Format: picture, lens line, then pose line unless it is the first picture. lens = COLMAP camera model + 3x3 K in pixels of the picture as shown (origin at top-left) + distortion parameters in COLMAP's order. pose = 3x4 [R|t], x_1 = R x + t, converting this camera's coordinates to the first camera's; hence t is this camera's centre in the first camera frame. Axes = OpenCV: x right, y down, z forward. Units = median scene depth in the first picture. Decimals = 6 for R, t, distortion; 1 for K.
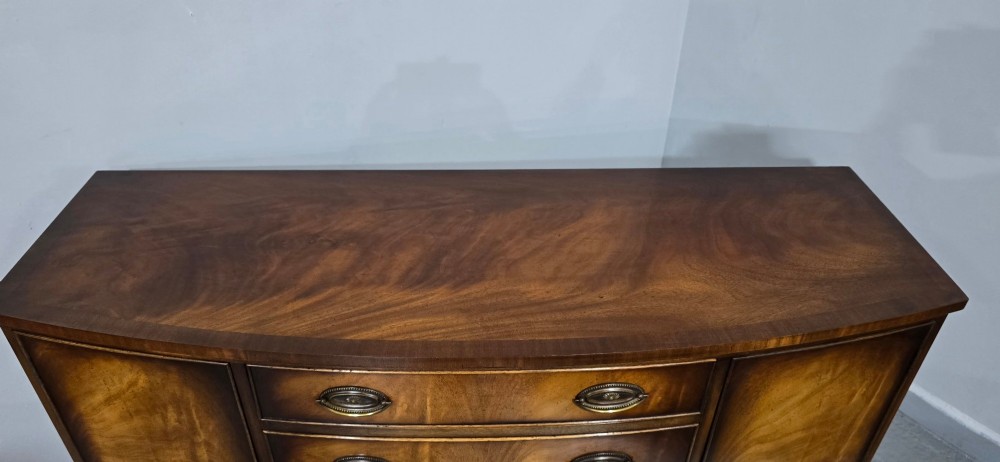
lens RADIAL K [[679.7, 0, 489.7], [0, 679.7, 235.1], [0, 0, 1]] dist [0.057112, -0.065551]
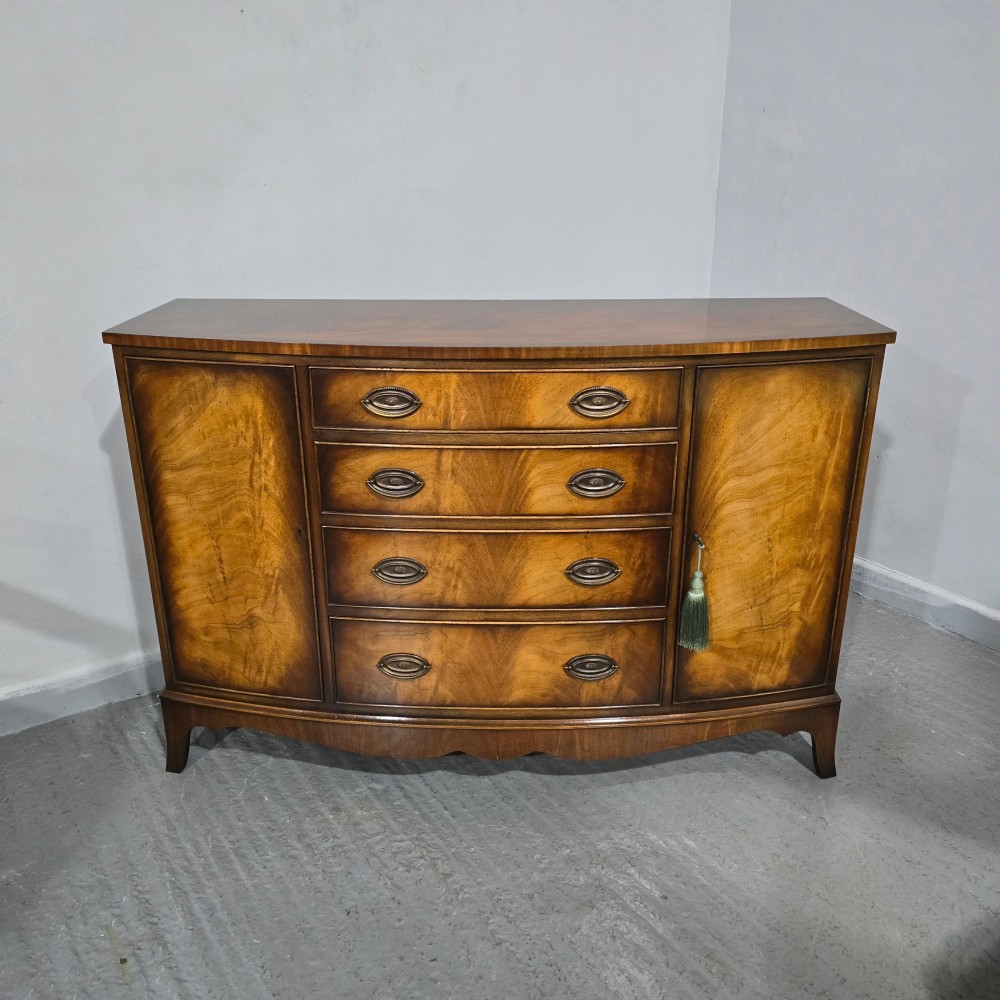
lens RADIAL K [[924.0, 0, 500.7], [0, 924.0, 483.4], [0, 0, 1]] dist [0.031993, 0.000000]
pose [[0.999098, 0.000949, -0.042462, 0.068185], [-0.011767, 0.966799, -0.255268, 0.775652], [0.040810, 0.255538, 0.965937, -0.548998]]
